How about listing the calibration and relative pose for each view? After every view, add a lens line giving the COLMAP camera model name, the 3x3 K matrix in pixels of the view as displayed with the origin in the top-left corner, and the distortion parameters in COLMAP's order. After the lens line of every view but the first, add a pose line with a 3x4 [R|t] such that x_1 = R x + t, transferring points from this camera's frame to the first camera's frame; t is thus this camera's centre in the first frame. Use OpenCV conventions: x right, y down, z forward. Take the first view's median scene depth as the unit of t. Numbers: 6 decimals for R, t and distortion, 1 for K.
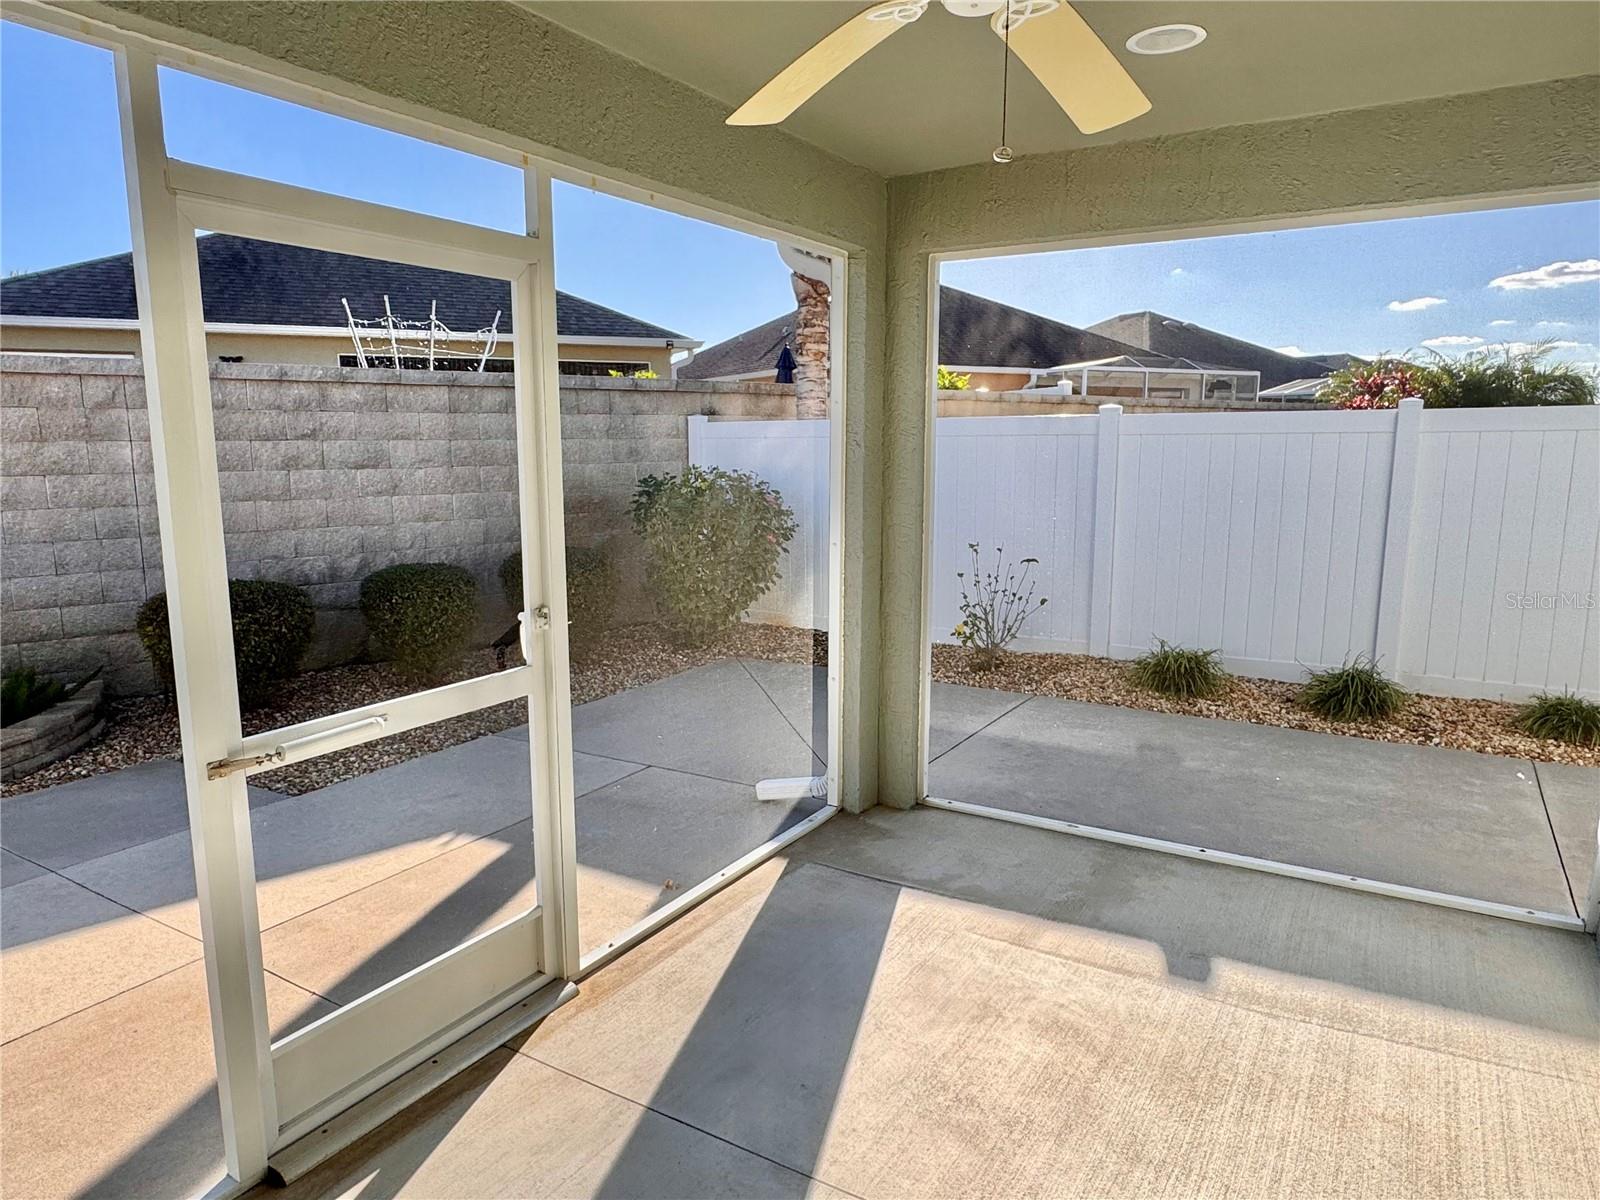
lens RADIAL K [[1008.1, 0, 800.0], [0, 1008.1, 600.0], [0, 0, 1]] dist [-0.004720, 0.002977]
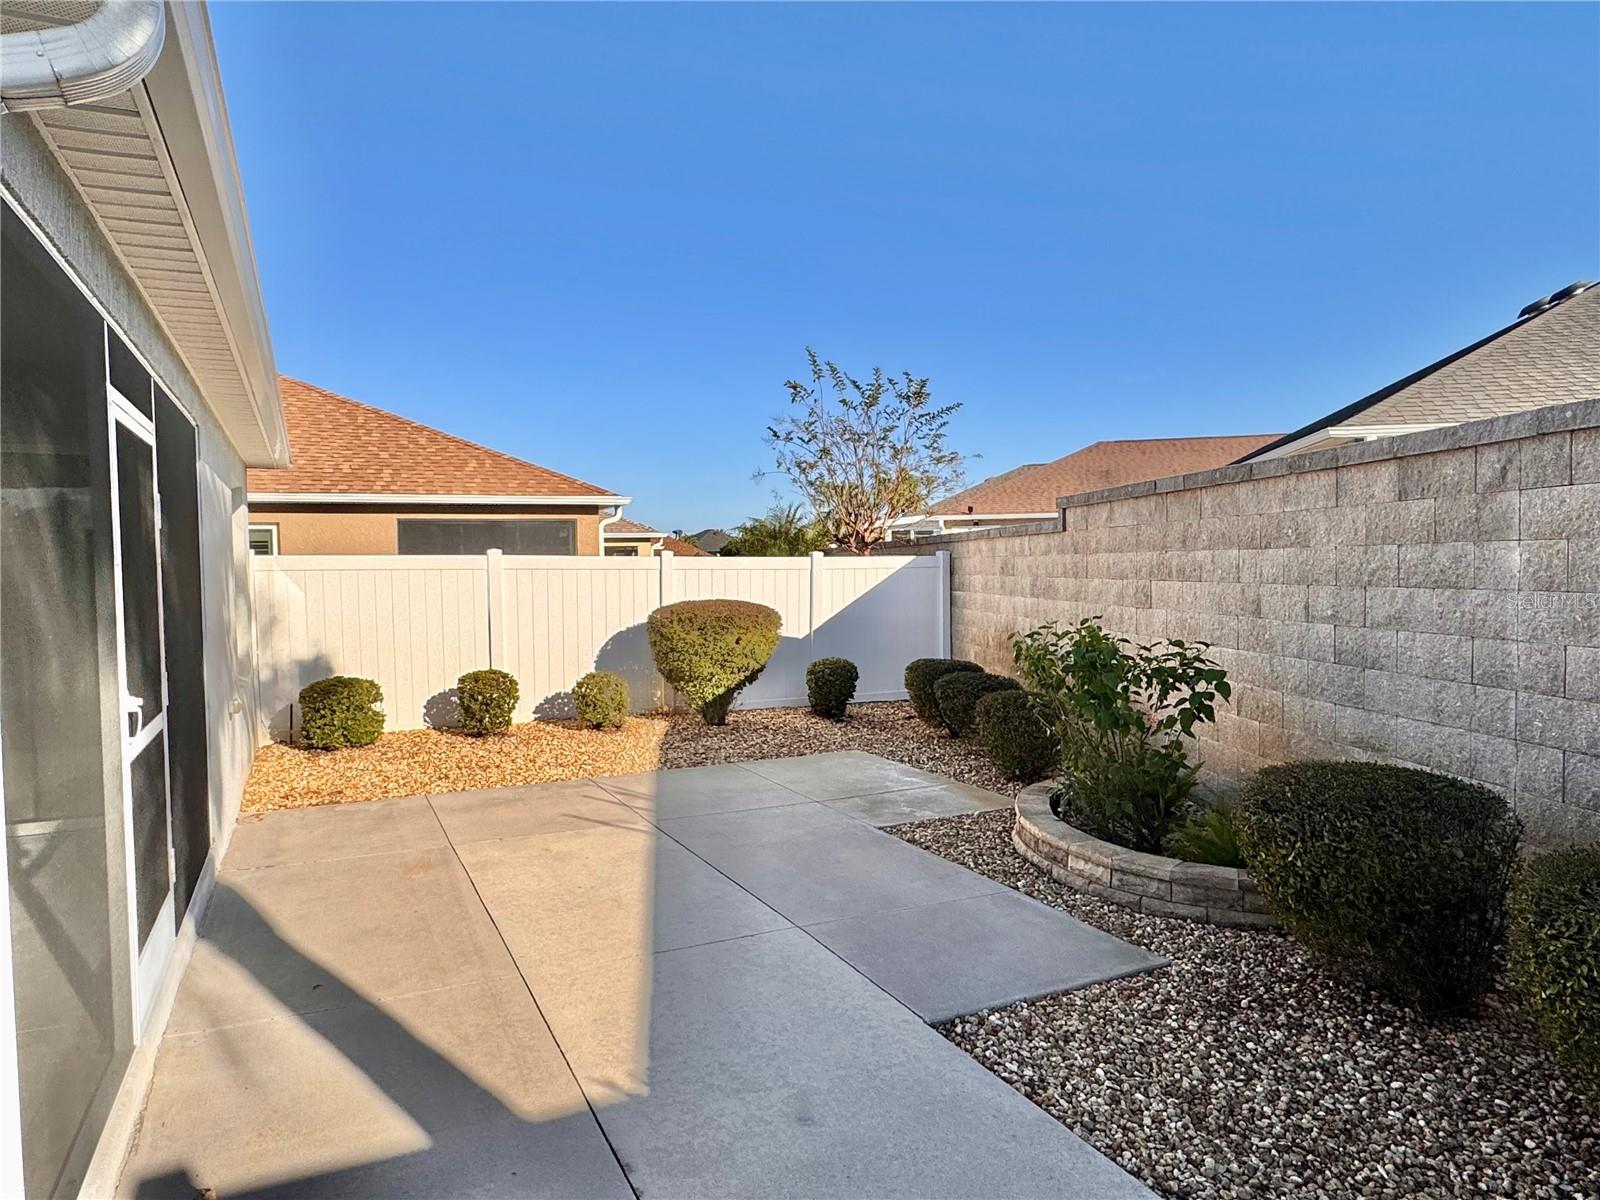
lens RADIAL K [[1003.7, 0, 792.5], [0, 1003.7, 604.4], [0, 0, 1]] dist [-0.004537, 0.002504]
pose [[-0.540188, 0.041288, -0.840531, 0.105517], [-0.121747, 0.984454, 0.126601, -0.126317], [0.832691, 0.170720, -0.526763, 0.850990]]
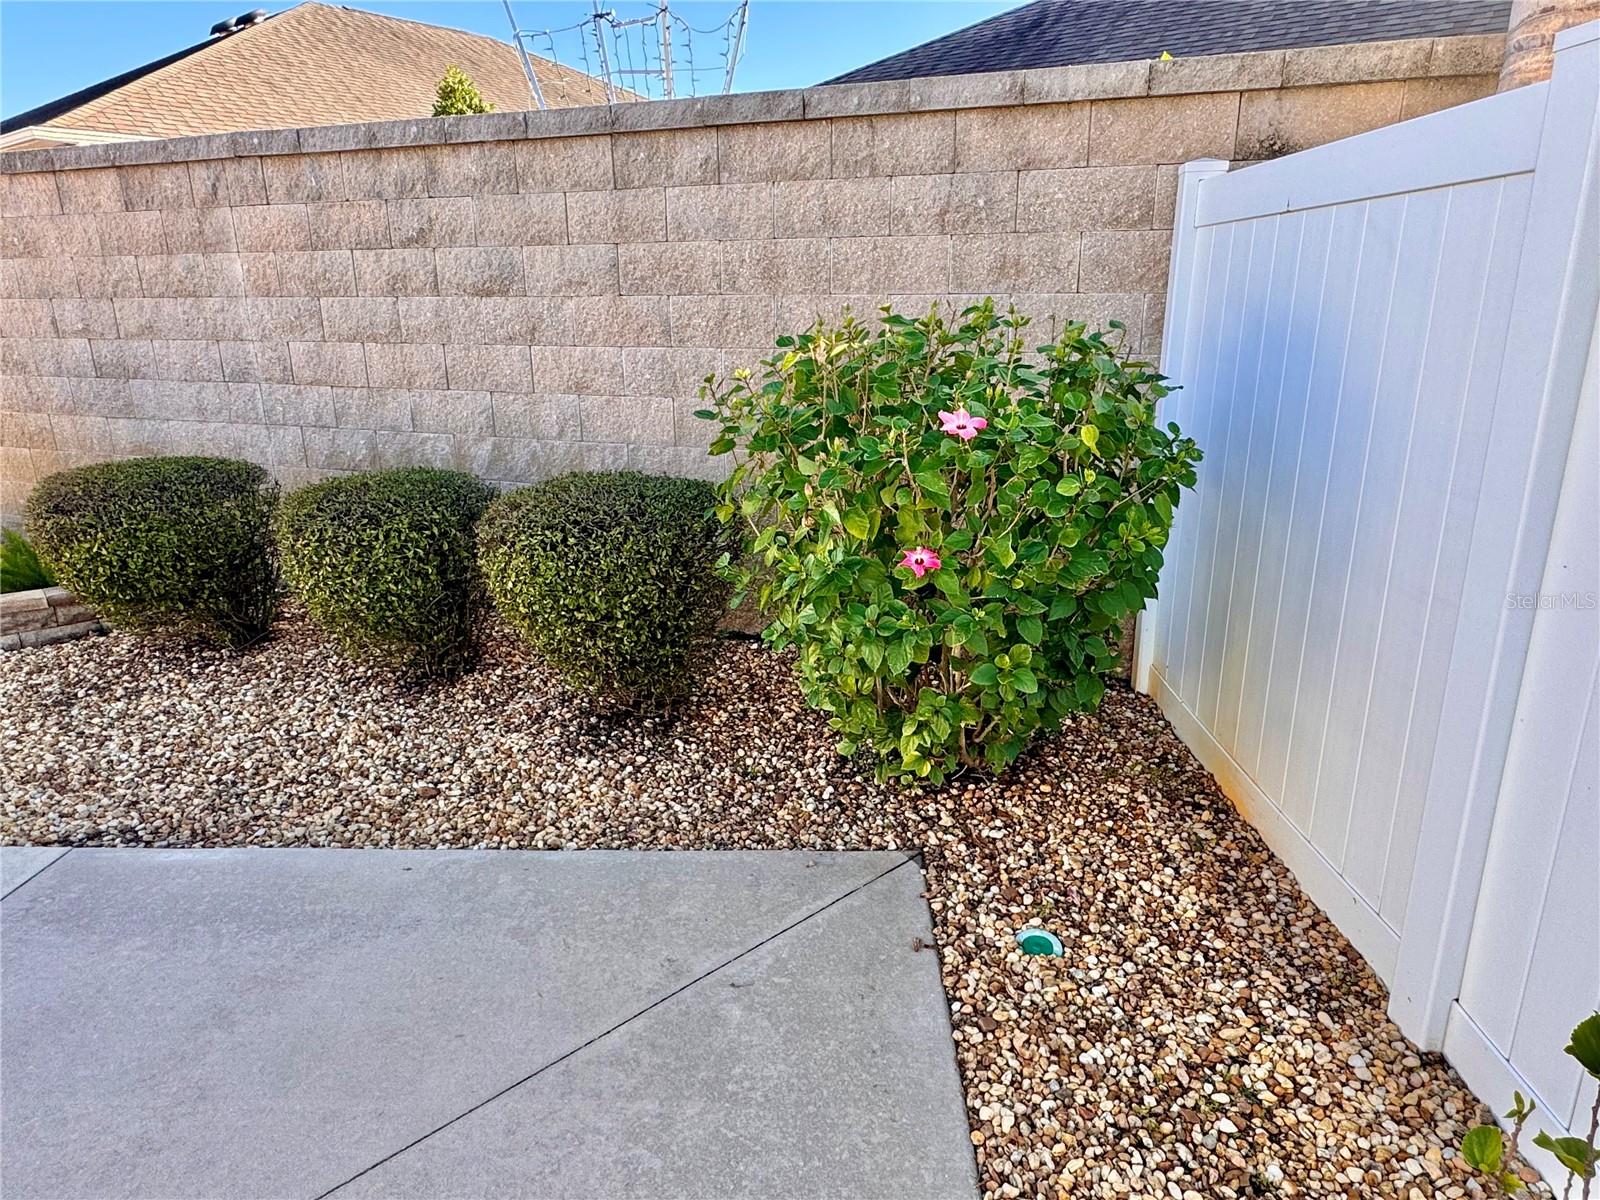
lens RADIAL K [[1008.1, 0, 800.0], [0, 1008.1, 600.0], [0, 0, 1]] dist [-0.004720, 0.002977]
pose [[0.505539, 0.257506, -0.823481, 0.203166], [-0.131412, 0.966269, 0.221482, -0.114408], [0.852738, -0.003753, 0.522326, 0.856681]]
